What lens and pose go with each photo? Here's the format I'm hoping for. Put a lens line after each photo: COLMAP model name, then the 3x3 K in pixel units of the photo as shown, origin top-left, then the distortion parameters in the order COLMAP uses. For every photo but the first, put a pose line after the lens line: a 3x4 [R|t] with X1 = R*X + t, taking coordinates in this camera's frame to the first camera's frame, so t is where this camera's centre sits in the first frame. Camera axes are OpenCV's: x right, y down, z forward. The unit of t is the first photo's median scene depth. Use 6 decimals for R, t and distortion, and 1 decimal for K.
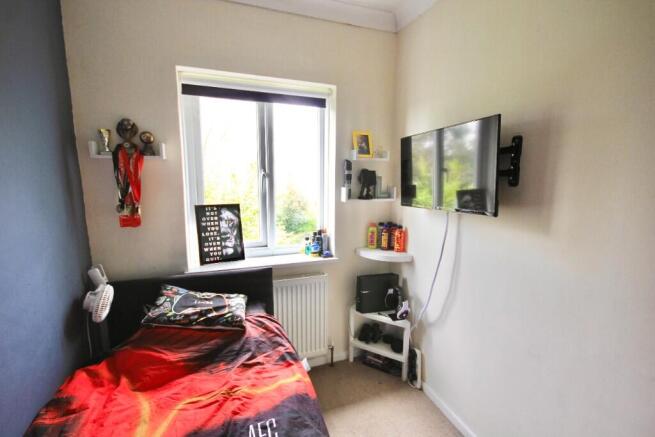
lens RADIAL K [[304.4, 0, 326.4], [0, 304.4, 219.0], [0, 0, 1]] dist [-0.002936, -0.000914]
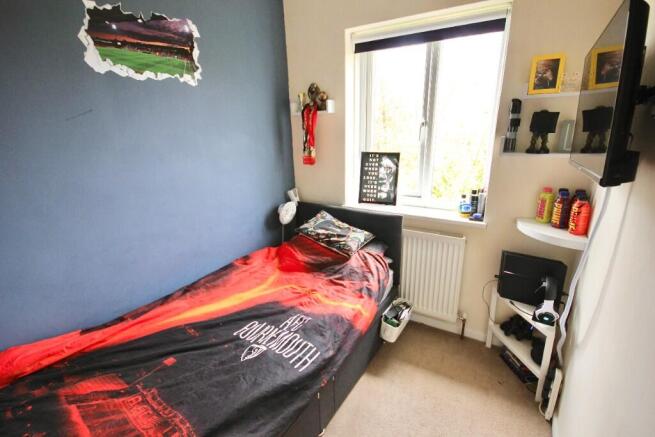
lens RADIAL K [[304.4, 0, 327.3], [0, 304.4, 218.0], [0, 0, 1]] dist [-0.002936, -0.000914]
pose [[0.612165, 0.205011, -0.763691, 0.436088], [-0.089339, 0.977553, 0.190808, -0.007873], [0.785667, -0.048579, 0.616739, 0.157589]]
